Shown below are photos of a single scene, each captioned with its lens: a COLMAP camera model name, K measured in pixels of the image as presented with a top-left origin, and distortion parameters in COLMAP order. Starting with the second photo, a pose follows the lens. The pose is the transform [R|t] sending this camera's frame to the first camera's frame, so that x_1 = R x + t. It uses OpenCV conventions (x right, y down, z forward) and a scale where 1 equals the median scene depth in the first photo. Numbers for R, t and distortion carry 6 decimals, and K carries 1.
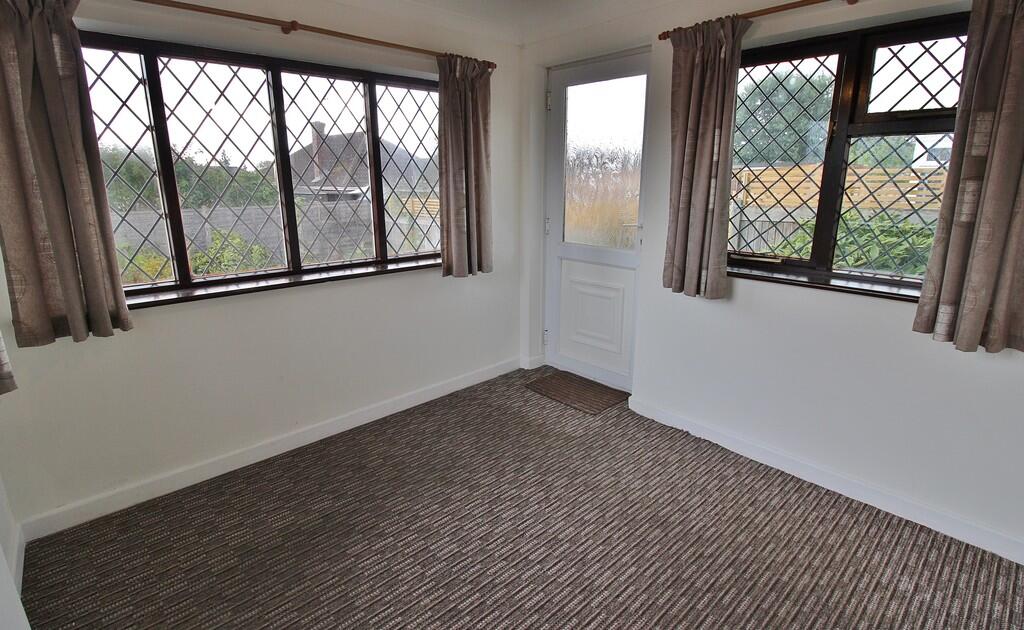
lens RADIAL K [[496.1, 0, 512.0], [0, 496.1, 315.0], [0, 0, 1]] dist [-0.001688, -0.015219]
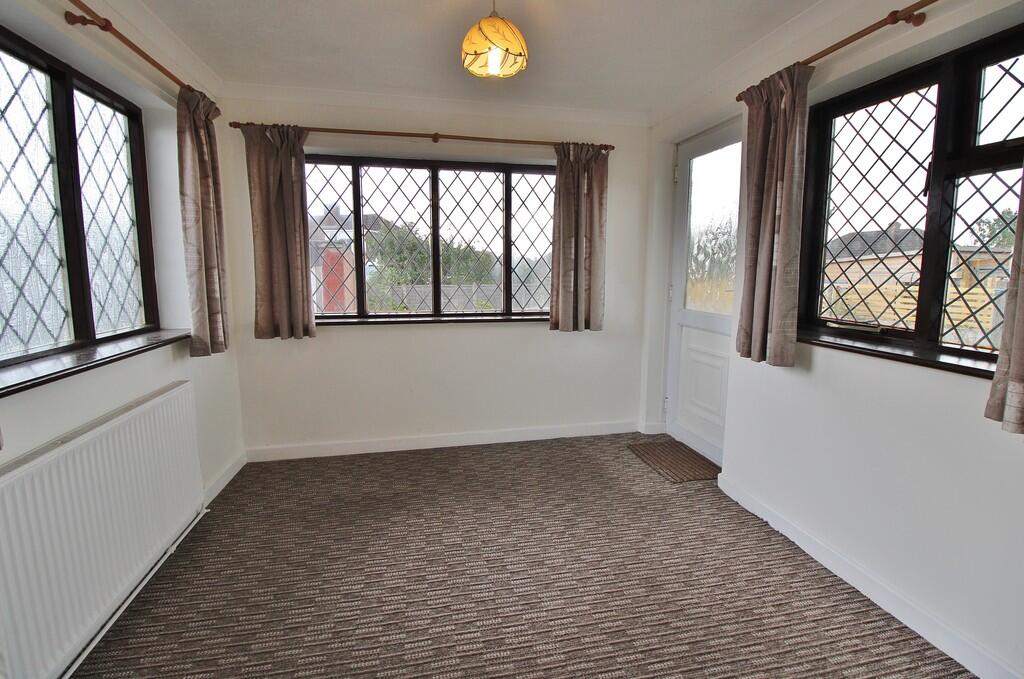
lens RADIAL K [[478.4, 0, 508.8], [0, 478.4, 341.6], [0, 0, 1]] dist [-0.001729, -0.011732]
pose [[0.857274, 0.082881, -0.508146, 0.407060], [-0.140263, 0.987223, -0.075611, 0.055239], [0.495386, 0.136093, 0.857946, 0.012382]]
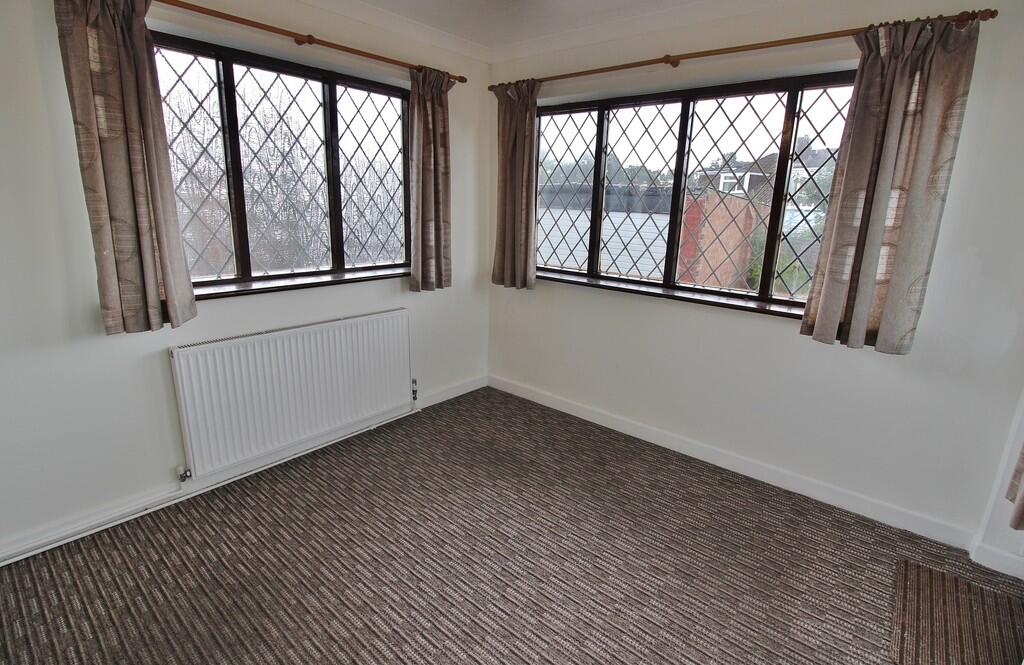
lens RADIAL K [[484.5, 0, 508.4], [0, 484.5, 329.3], [0, 0, 1]] dist [0.013703, -0.020315]
pose [[0.116147, 0.261903, -0.958080, 0.608601], [-0.288567, 0.931897, 0.219763, -0.139897], [0.950389, 0.250946, 0.183814, 0.528429]]
